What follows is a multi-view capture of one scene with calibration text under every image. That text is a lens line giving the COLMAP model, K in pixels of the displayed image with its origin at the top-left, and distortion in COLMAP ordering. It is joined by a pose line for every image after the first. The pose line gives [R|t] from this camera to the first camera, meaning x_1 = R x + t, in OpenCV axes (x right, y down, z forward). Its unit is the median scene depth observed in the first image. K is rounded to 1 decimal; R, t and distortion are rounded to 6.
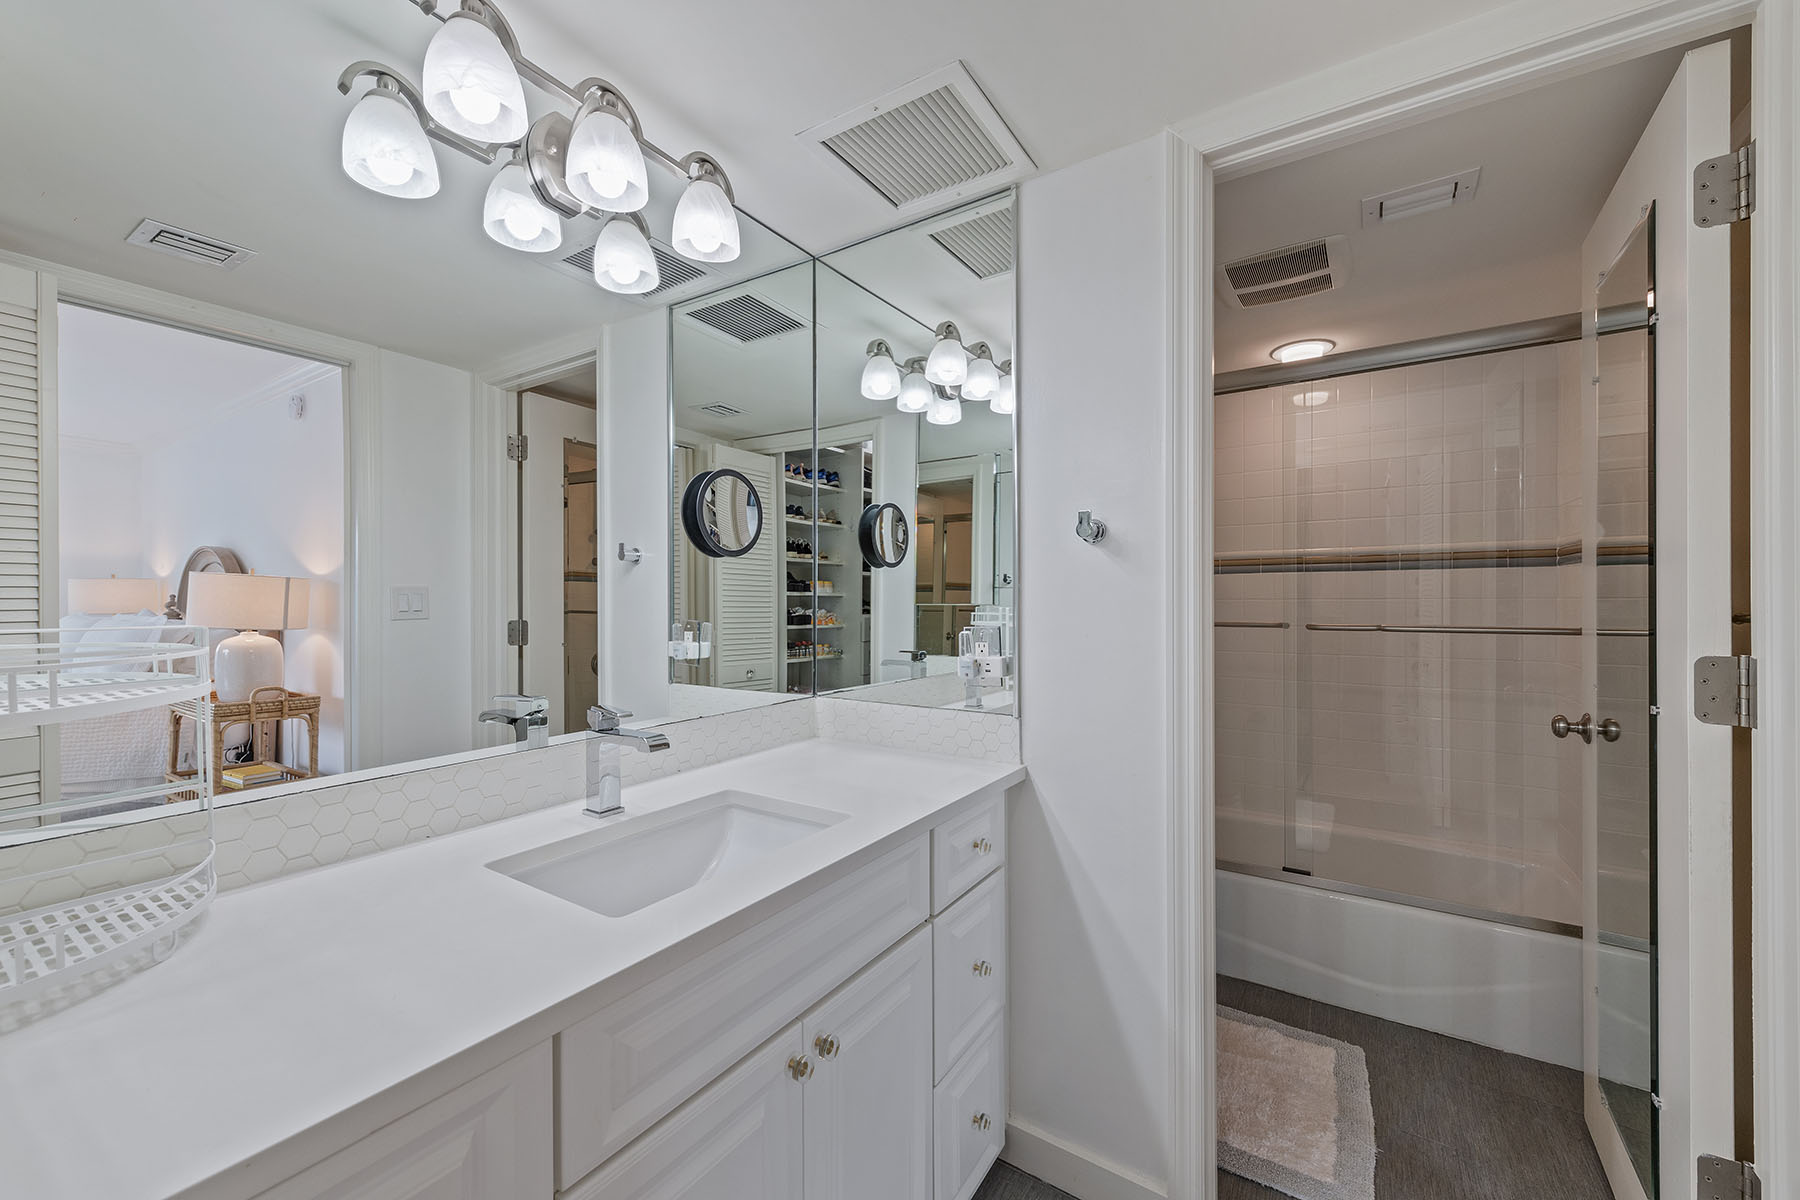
lens RADIAL K [[700.9, 0, 893.6], [0, 700.9, 597.9], [0, 0, 1]] dist [0.014758, -0.004921]
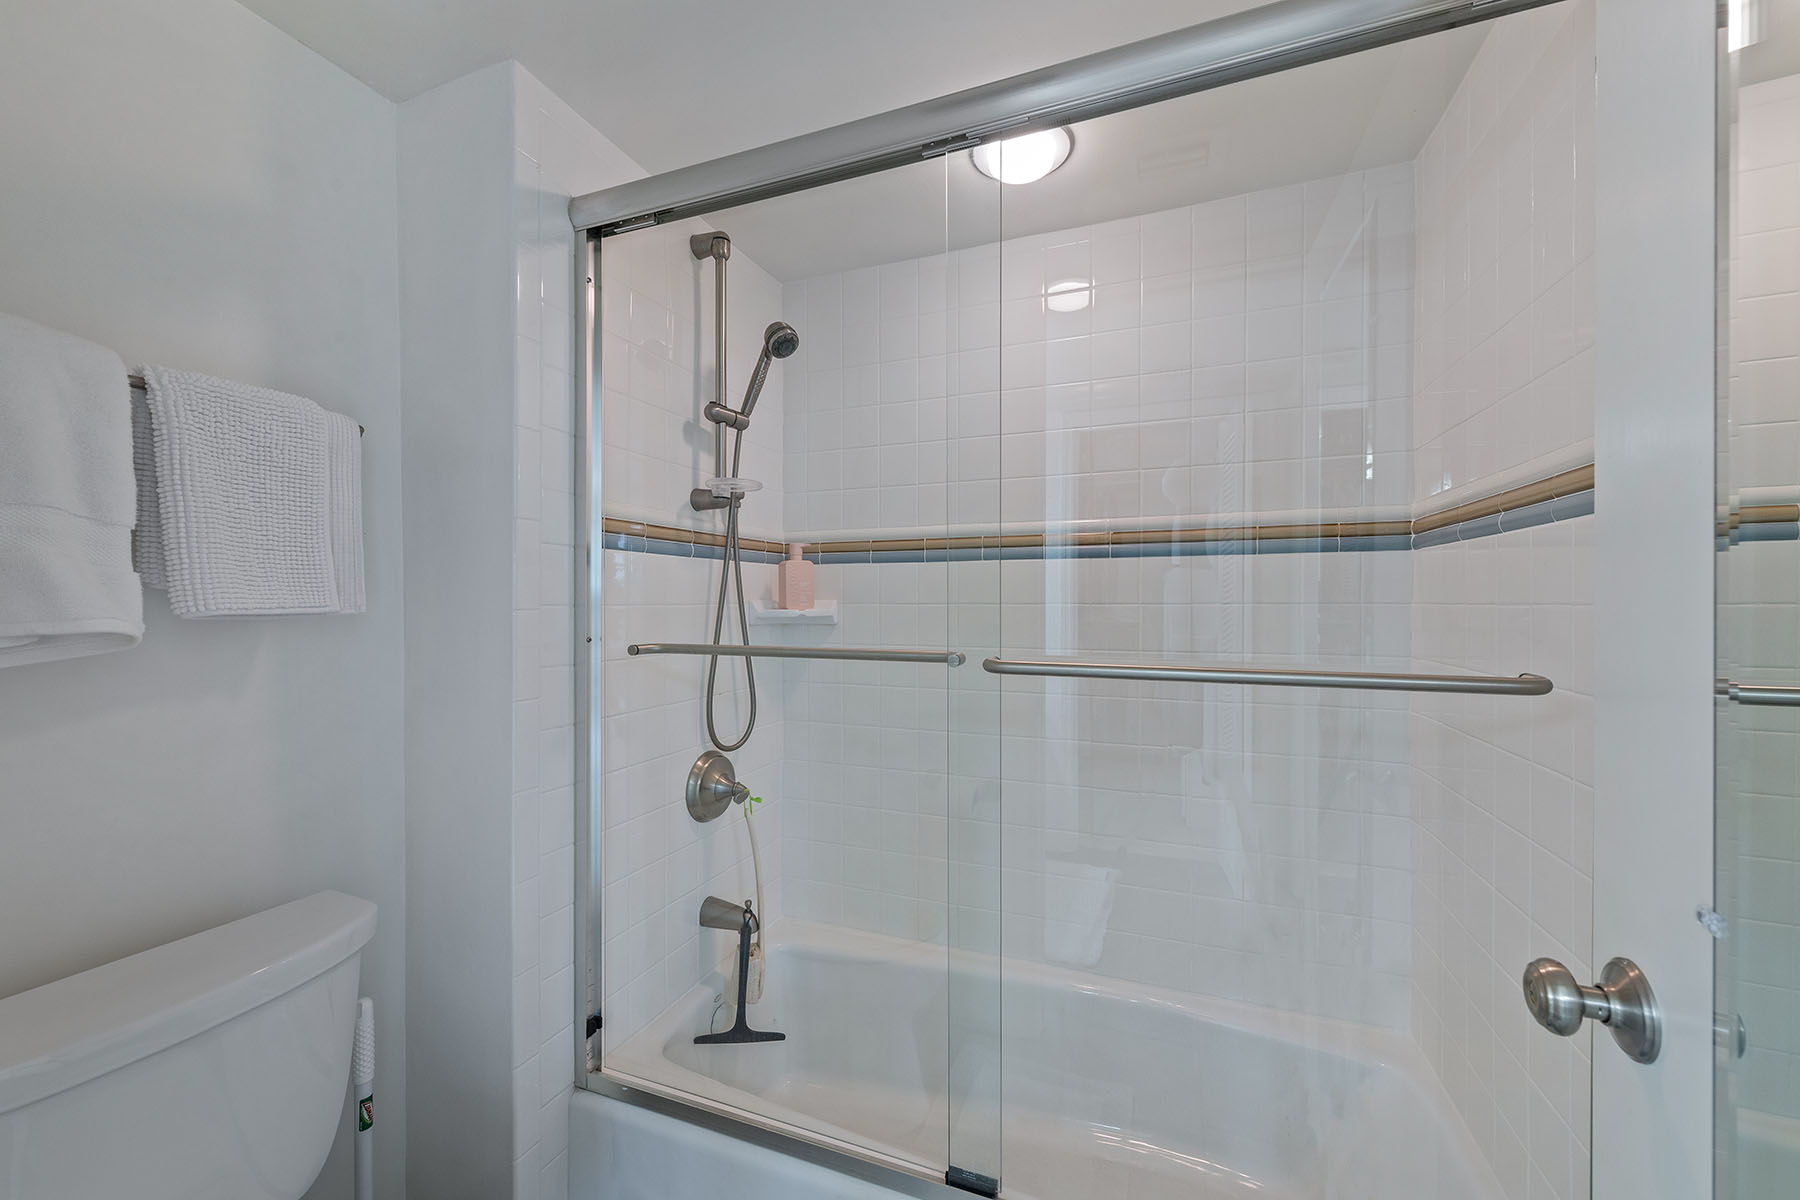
lens RADIAL K [[700.9, 0, 893.6], [0, 700.9, 597.9], [0, 0, 1]] dist [0.014758, -0.004921]
pose [[0.979884, 0.001927, 0.199559, 0.407353], [-0.002150, 0.999997, 0.000900, -0.003163], [-0.199557, -0.001310, 0.979885, 0.524295]]
